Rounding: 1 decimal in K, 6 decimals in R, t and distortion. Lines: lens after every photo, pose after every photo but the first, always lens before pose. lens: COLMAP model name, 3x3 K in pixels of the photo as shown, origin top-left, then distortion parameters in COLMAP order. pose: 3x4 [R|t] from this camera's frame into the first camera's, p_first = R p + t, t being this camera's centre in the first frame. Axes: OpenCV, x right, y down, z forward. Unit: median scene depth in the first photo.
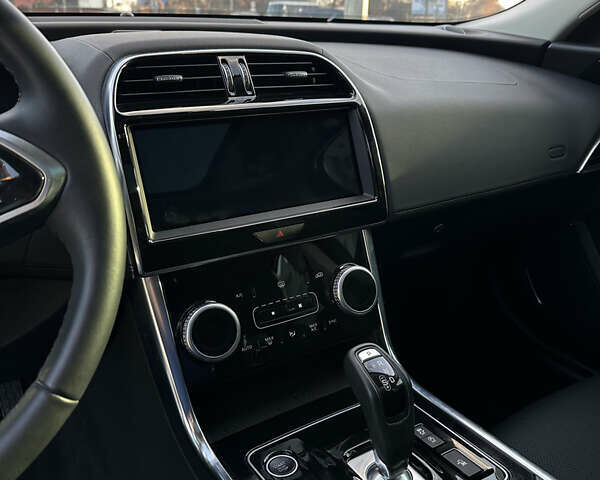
lens RADIAL K [[547.2, 0, 300.0], [0, 547.2, 240.0], [0, 0, 1]] dist [0.145989, -0.284229]
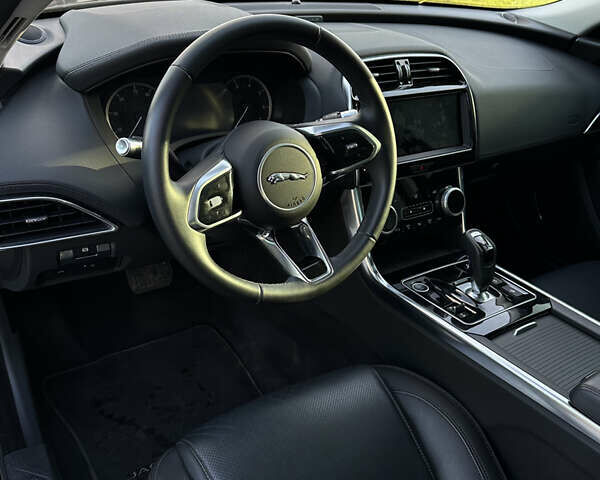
lens RADIAL K [[534.3, 0, 300.0], [0, 534.3, 240.0], [0, 0, 1]] dist [0.113445, -0.153564]
pose [[0.997334, 0.057938, 0.044355, -0.460614], [-0.064362, 0.984909, 0.160658, -0.032092], [-0.034377, -0.163085, 0.986013, -0.692167]]
